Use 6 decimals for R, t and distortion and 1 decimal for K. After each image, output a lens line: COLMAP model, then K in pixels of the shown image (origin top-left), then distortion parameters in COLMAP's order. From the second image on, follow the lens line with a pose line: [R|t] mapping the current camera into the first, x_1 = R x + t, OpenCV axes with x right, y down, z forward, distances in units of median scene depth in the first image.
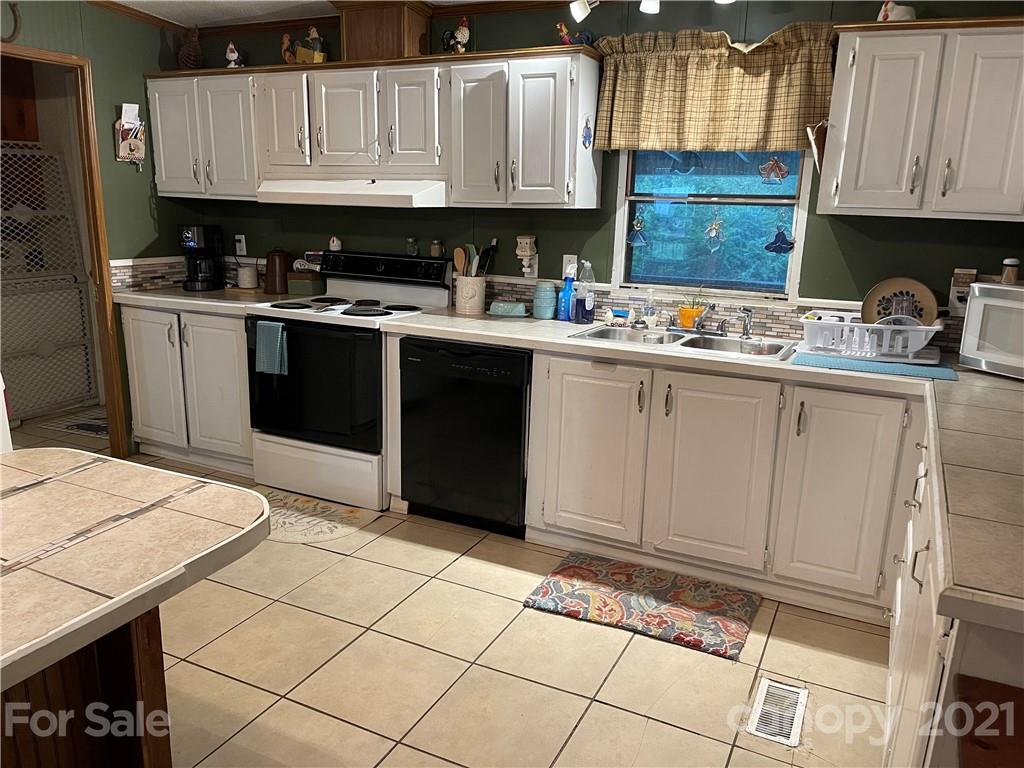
lens RADIAL K [[777.1, 0, 521.5], [0, 777.1, 387.7], [0, 0, 1]] dist [0.065706, -0.084618]
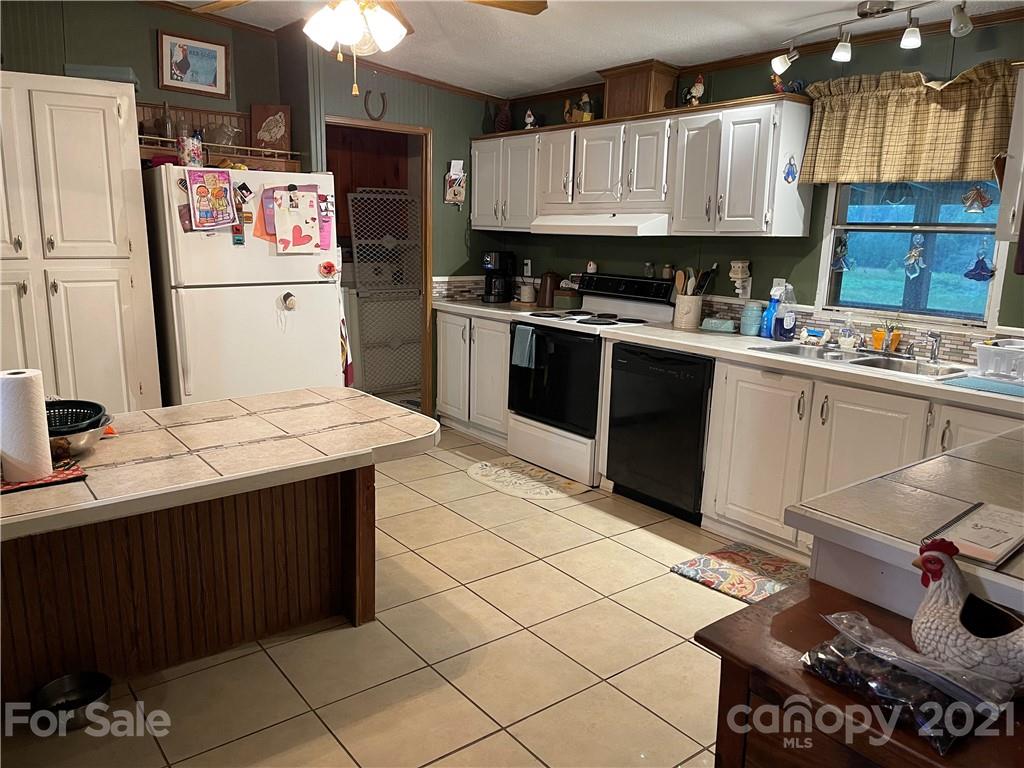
lens RADIAL K [[777.1, 0, 509.1], [0, 777.1, 389.7], [0, 0, 1]] dist [0.065706, -0.084618]
pose [[0.893918, 0.088856, -0.439334, 0.231508], [-0.106504, 0.994189, -0.015628, 0.043971], [0.435393, 0.060761, 0.898188, -0.149270]]
